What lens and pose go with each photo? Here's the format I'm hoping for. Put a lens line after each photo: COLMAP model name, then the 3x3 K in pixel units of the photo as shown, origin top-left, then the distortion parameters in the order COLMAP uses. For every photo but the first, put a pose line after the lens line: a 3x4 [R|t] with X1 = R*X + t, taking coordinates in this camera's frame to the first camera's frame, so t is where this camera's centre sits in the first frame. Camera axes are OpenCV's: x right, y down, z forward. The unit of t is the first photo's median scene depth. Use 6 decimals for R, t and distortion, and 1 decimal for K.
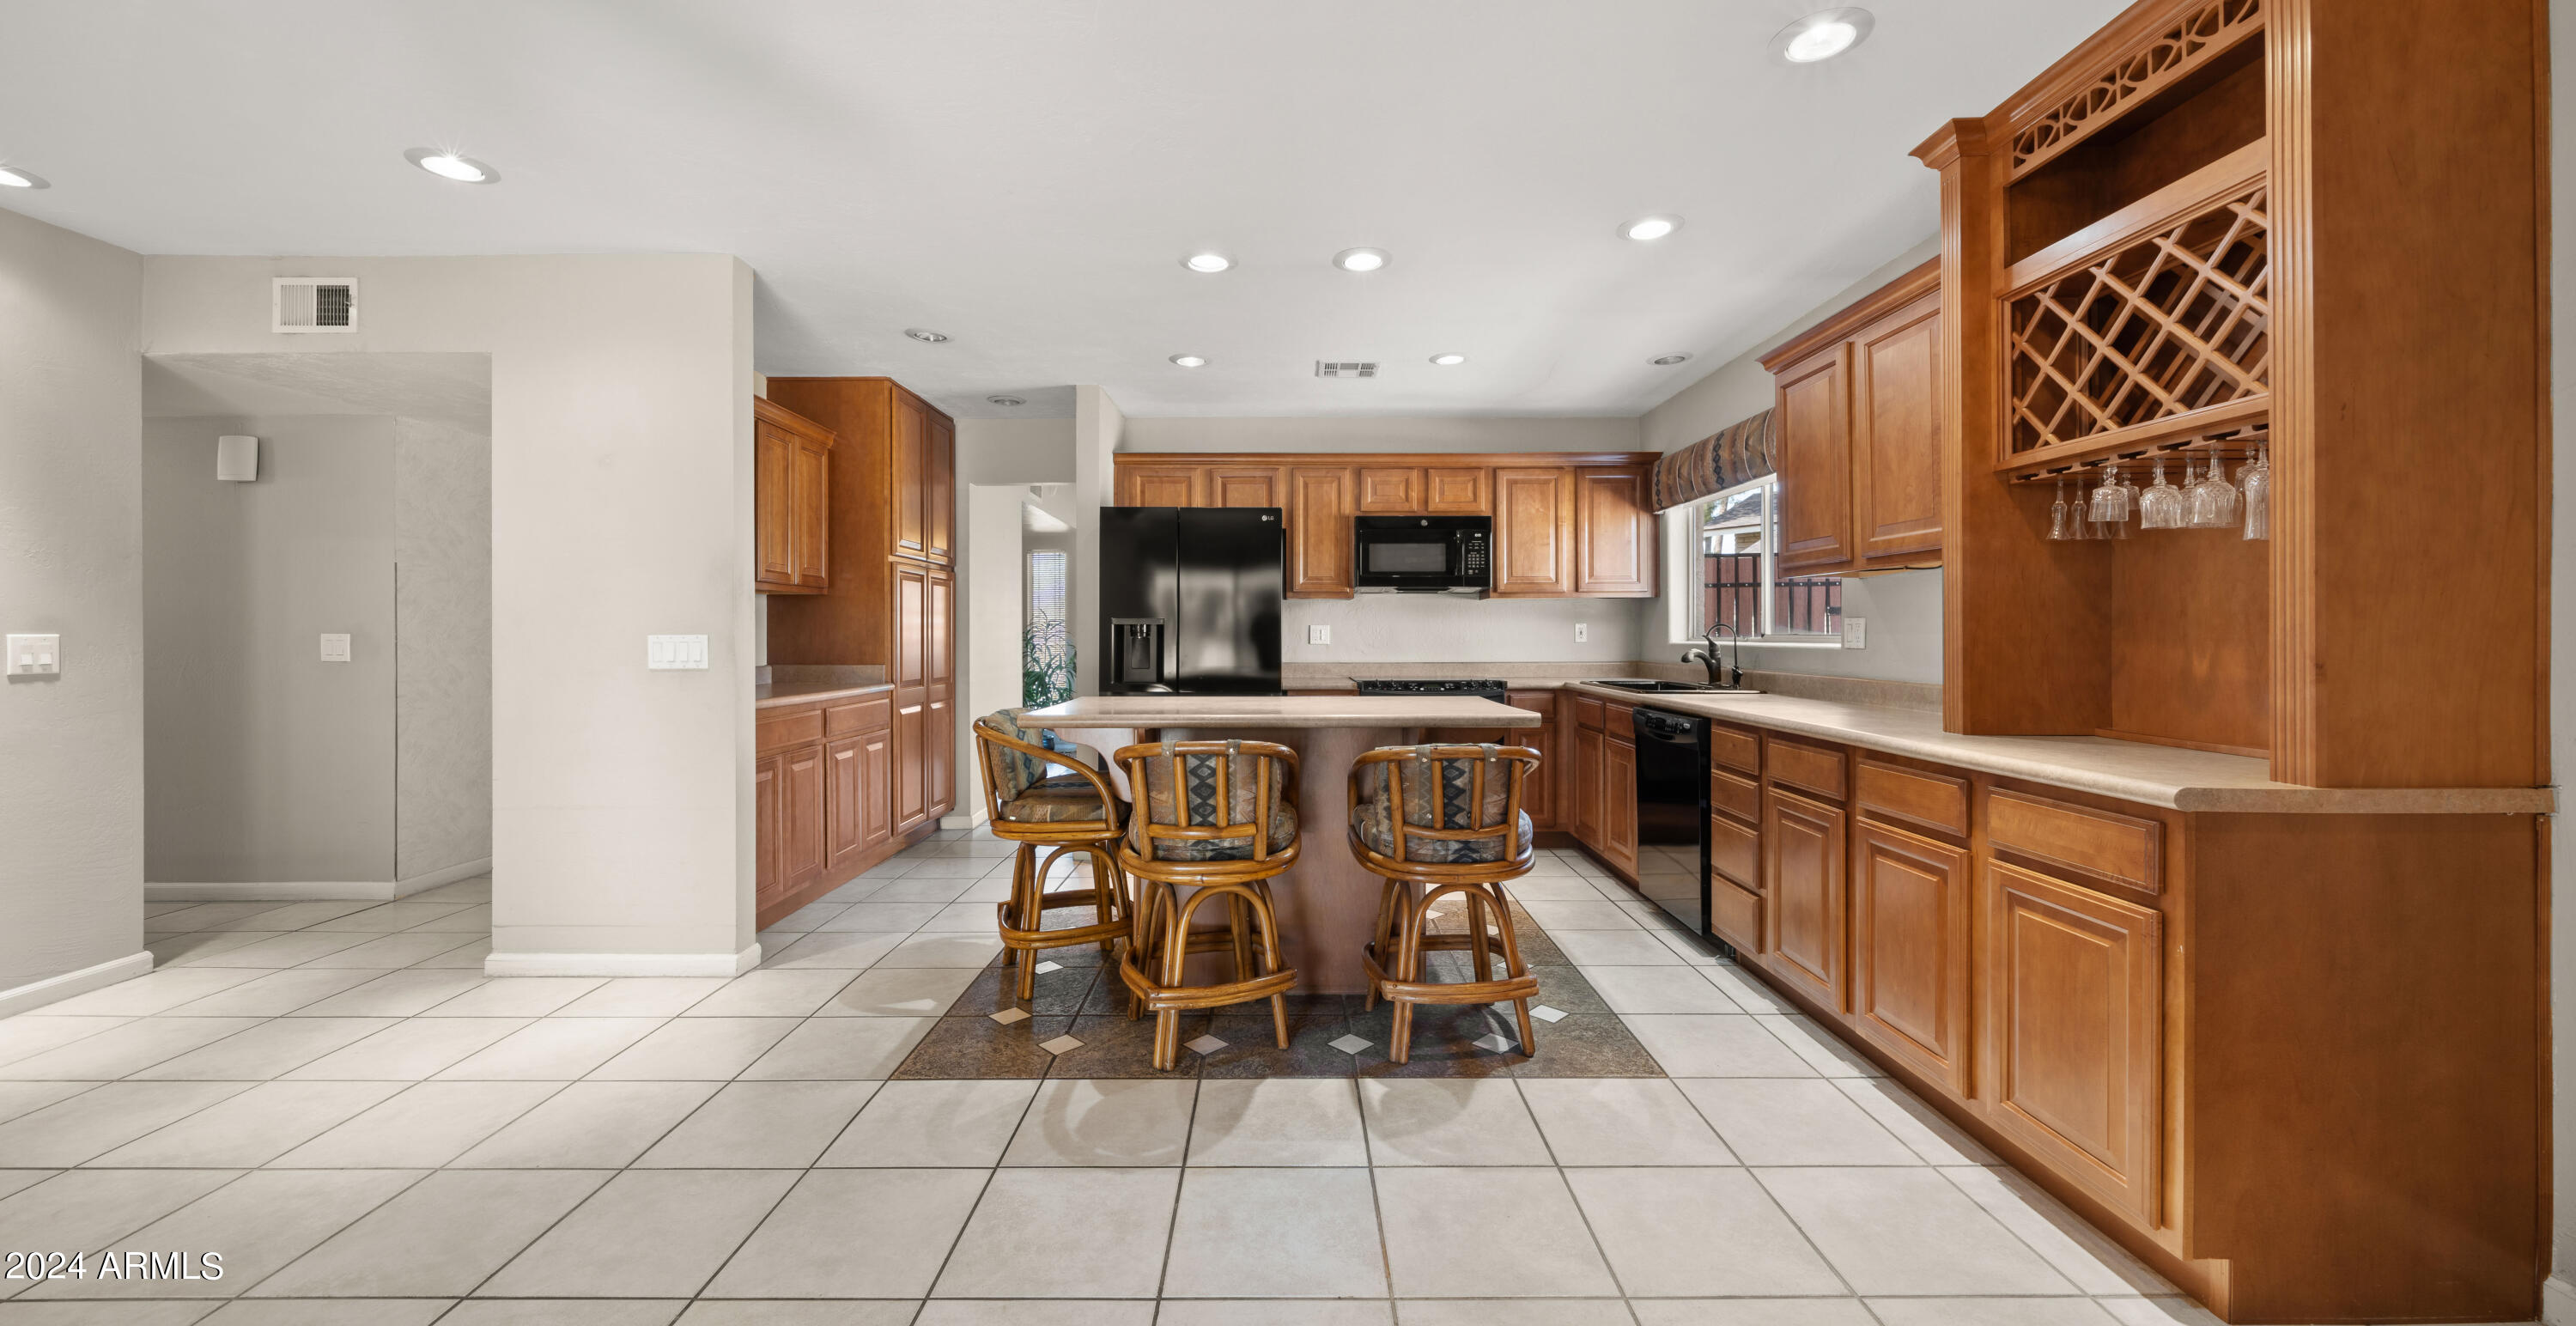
lens RADIAL K [[954.2, 0, 1282.5], [0, 954.2, 628.6], [0, 0, 1]] dist [-0.001717, -0.000179]
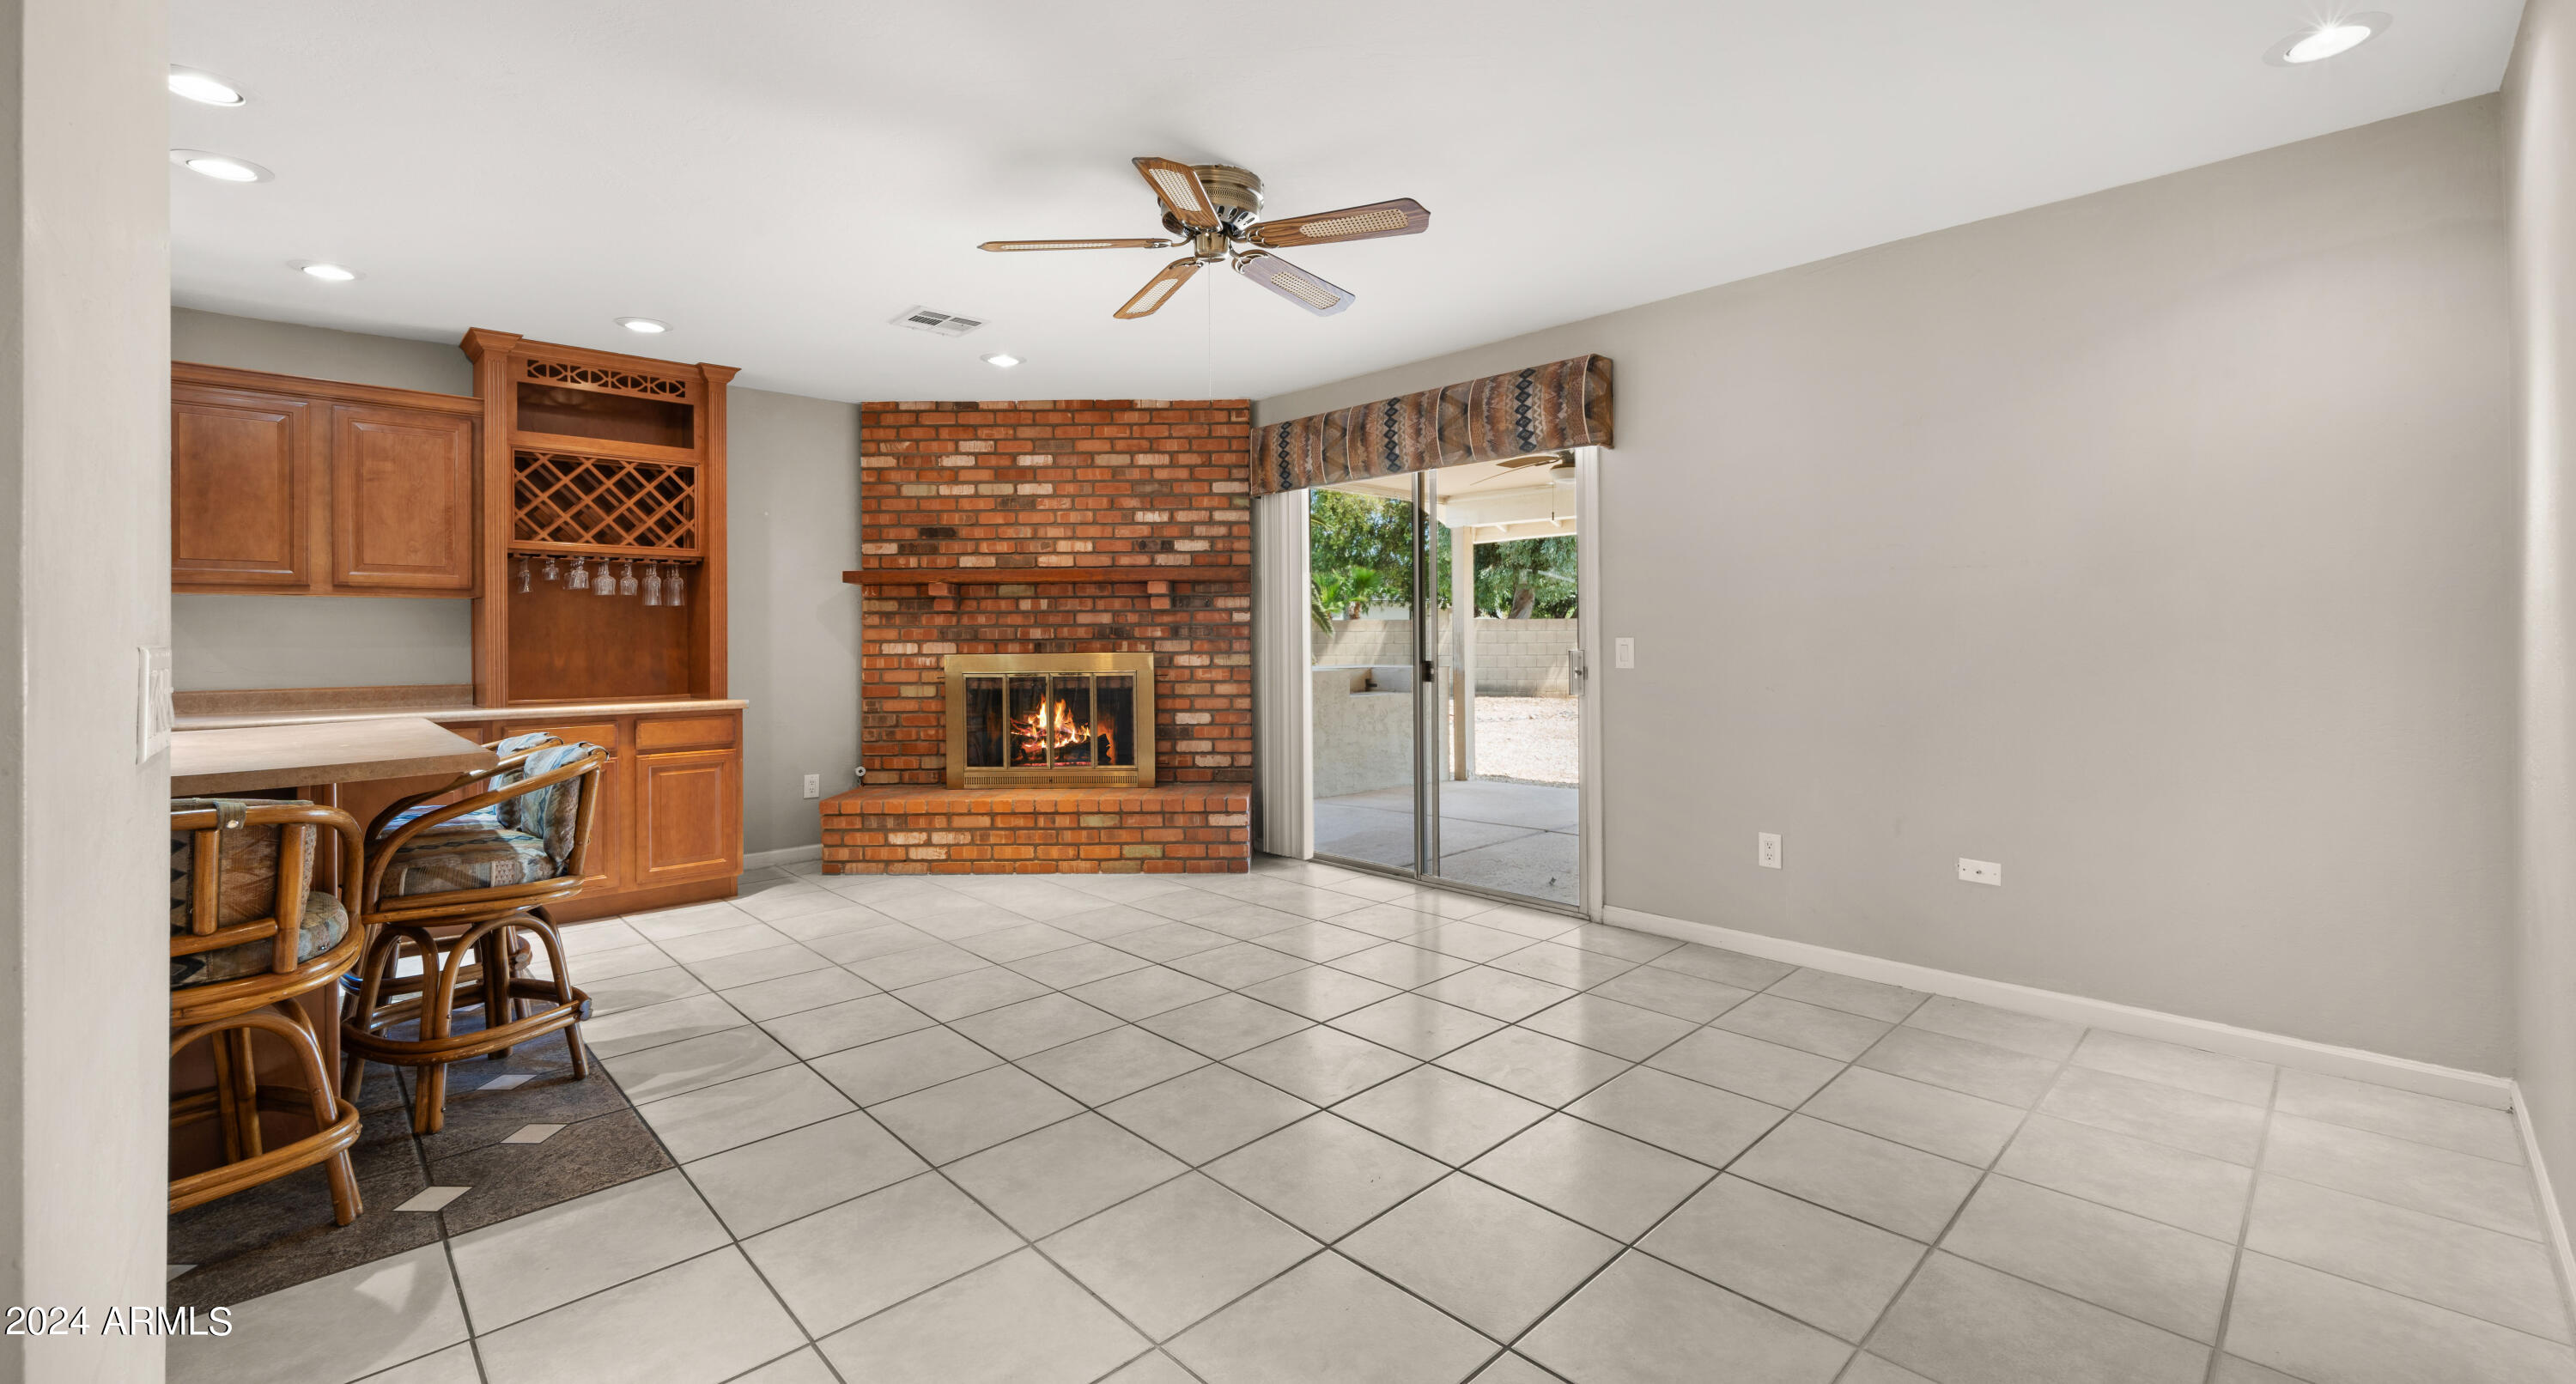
lens RADIAL K [[1050.9, 0, 1288.6], [0, 1050.9, 635.3], [0, 0, 1]] dist [-0.002154, -0.000412]
pose [[-0.695913, 0.009589, 0.718062, -1.227340], [0.005420, 0.999953, -0.008100, 0.007530], [-0.718105, -0.001745, -0.695932, 1.051300]]
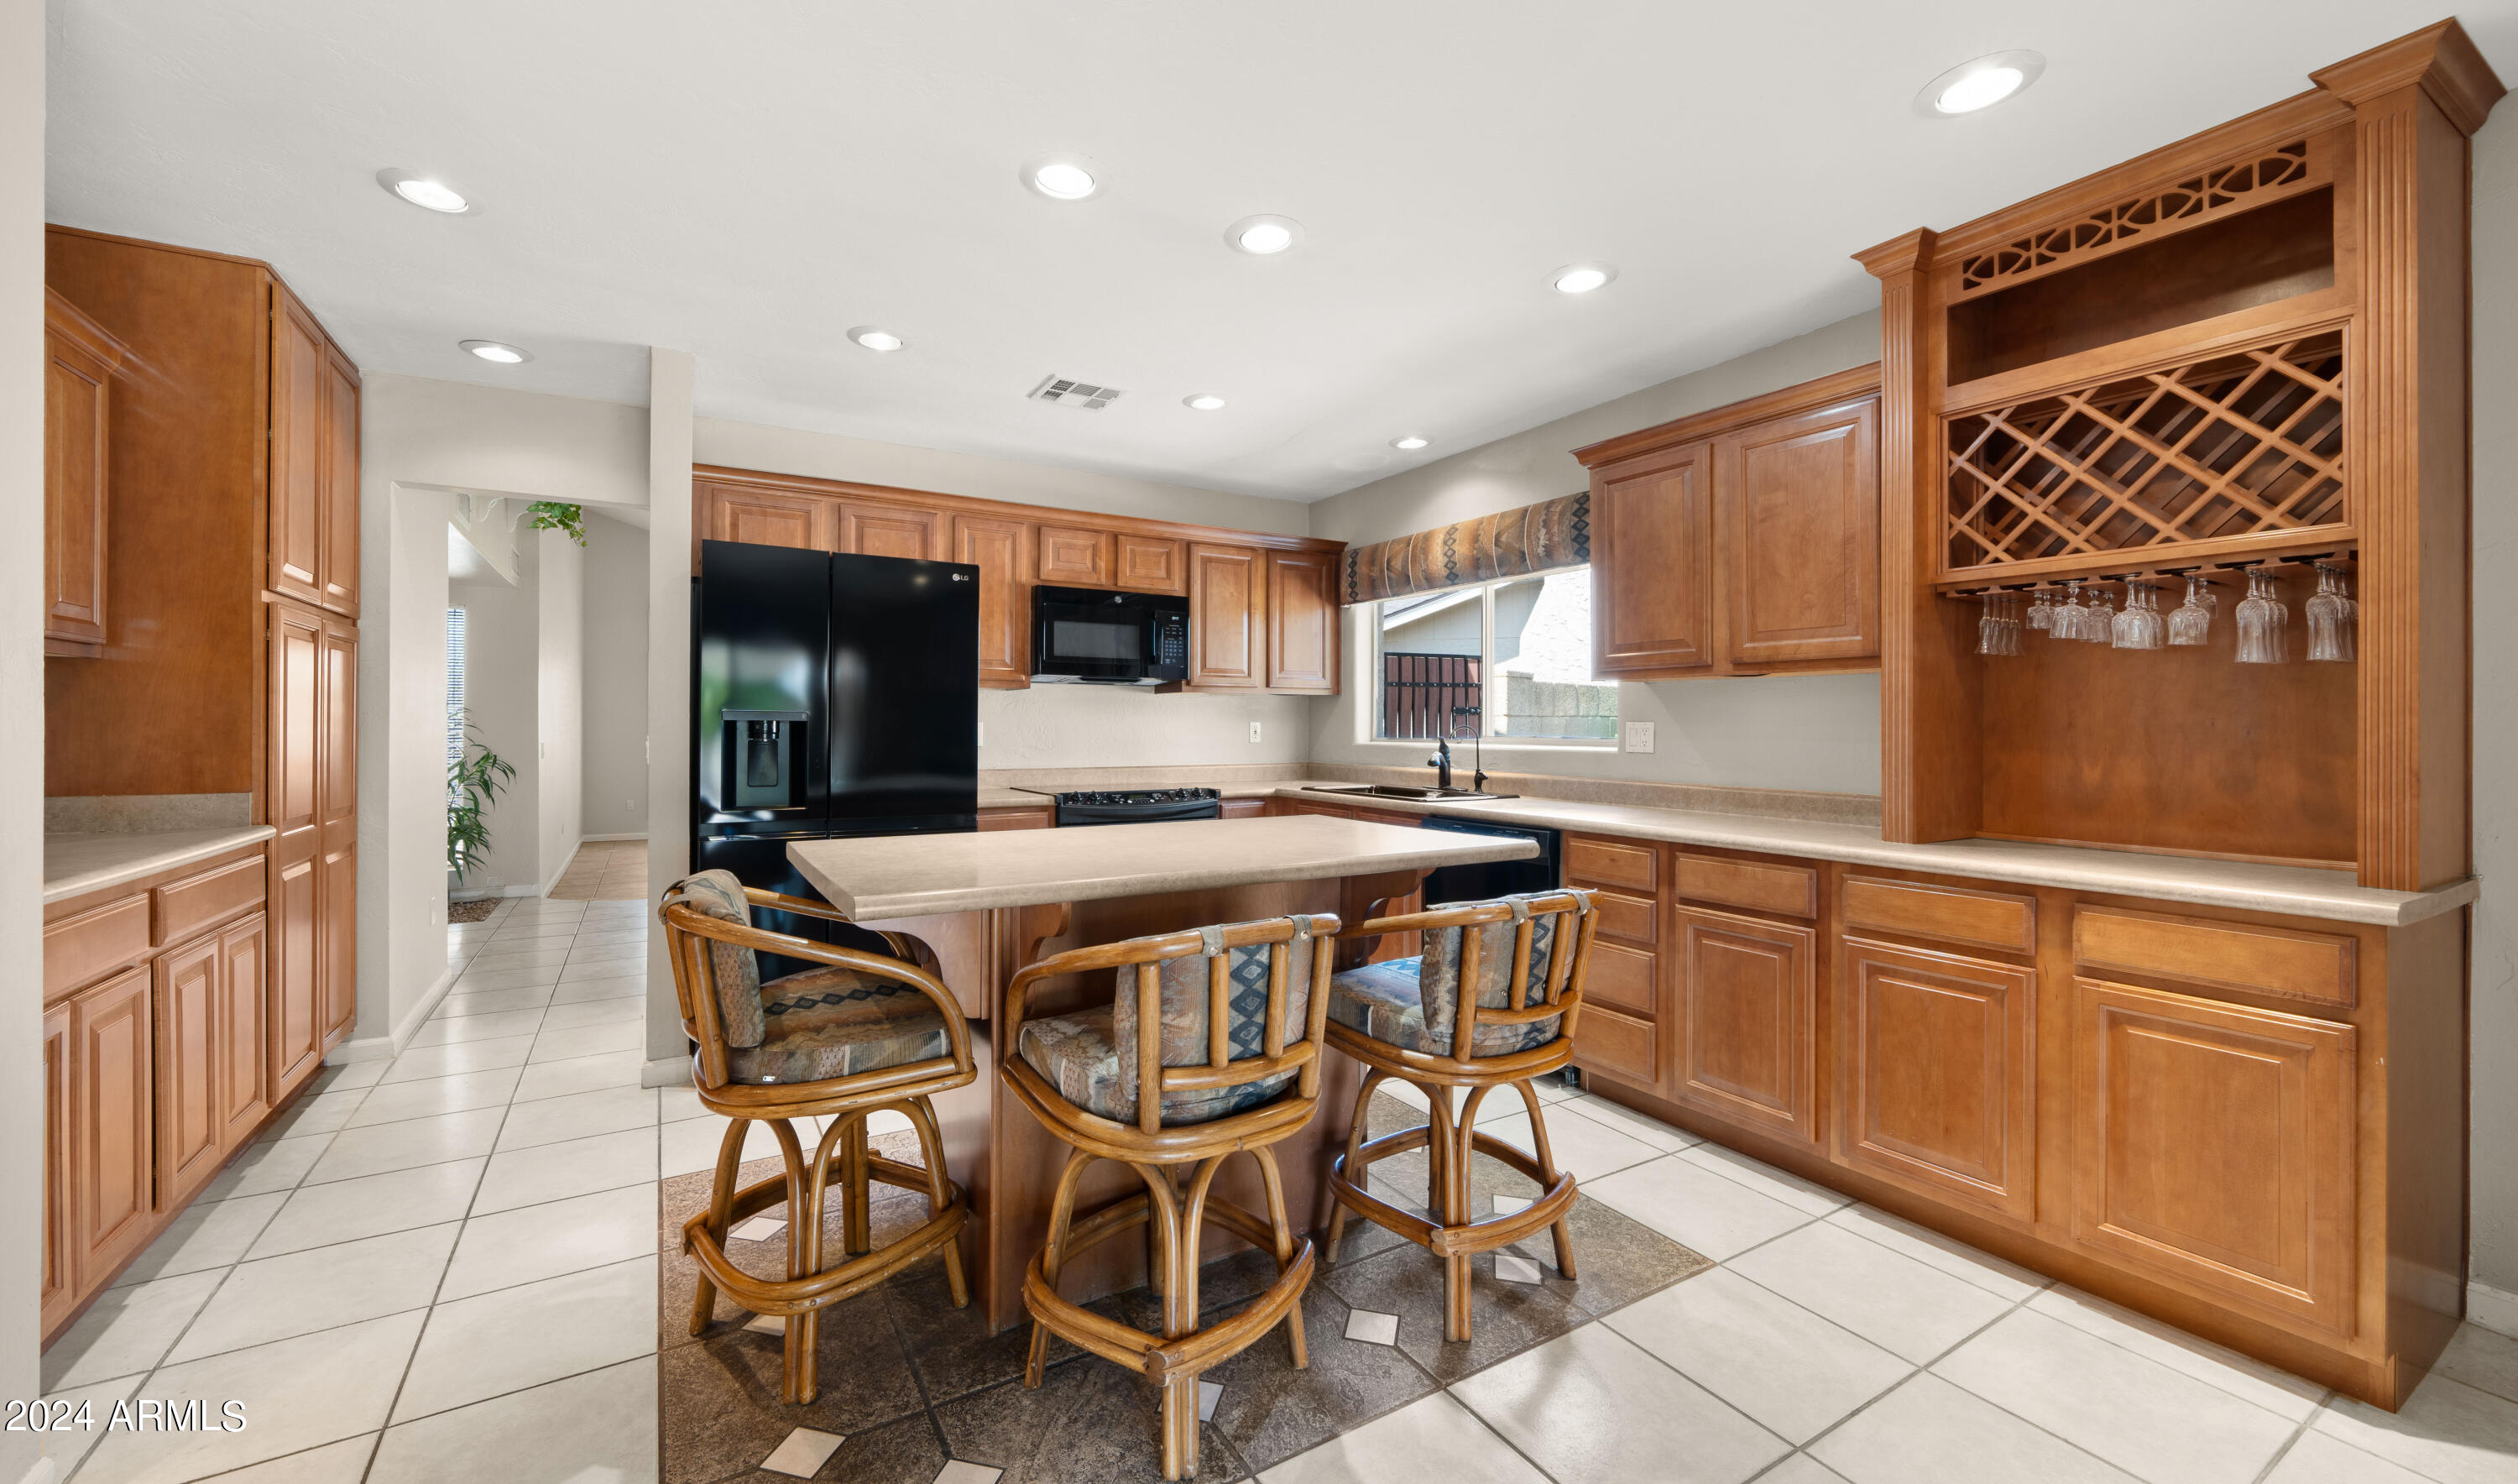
lens RADIAL K [[978.6, 0, 1225.3], [0, 978.6, 720.2], [0, 0, 1]] dist [-0.003025, -0.000028]
pose [[0.862524, 0.008031, 0.505952, -0.351409], [-0.007771, 0.999966, -0.002625, -0.008951], [-0.505957, -0.001667, 0.862557, 0.390225]]
